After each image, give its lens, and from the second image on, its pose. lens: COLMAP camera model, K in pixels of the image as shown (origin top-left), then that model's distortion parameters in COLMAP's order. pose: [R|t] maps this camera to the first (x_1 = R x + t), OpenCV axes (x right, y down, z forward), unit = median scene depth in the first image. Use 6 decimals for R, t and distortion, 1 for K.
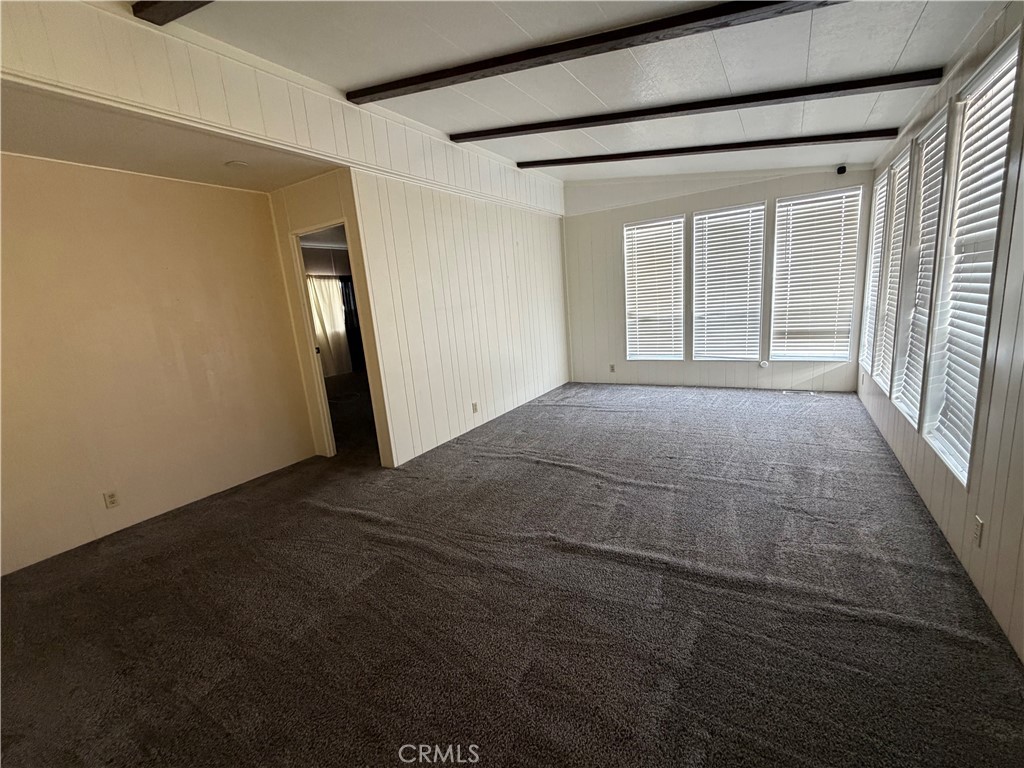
lens RADIAL K [[417.5, 0, 507.0], [0, 417.5, 379.2], [0, 0, 1]] dist [0.003008, 0.000174]
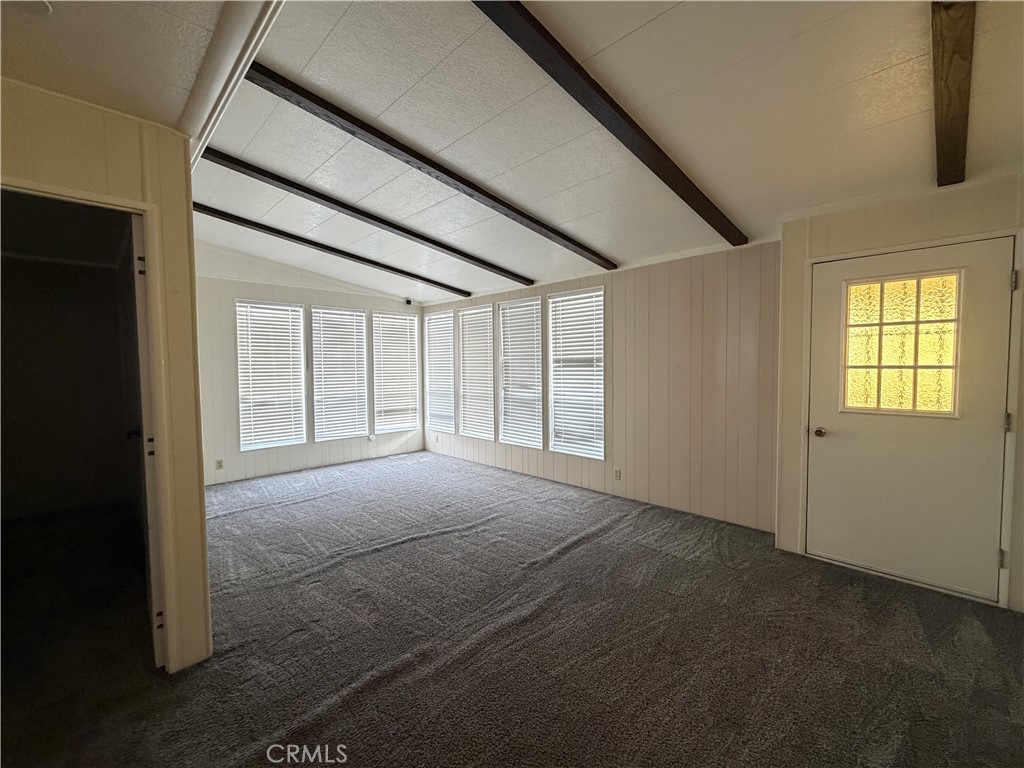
lens RADIAL K [[417.5, 0, 506.9], [0, 417.5, 384.4], [0, 0, 1]] dist [0.003008, 0.000174]
pose [[0.284343, 0.034723, 0.958094, -0.526251], [0.170805, 0.981521, -0.086263, -0.019045], [-0.943385, 0.188175, 0.273158, 0.309022]]
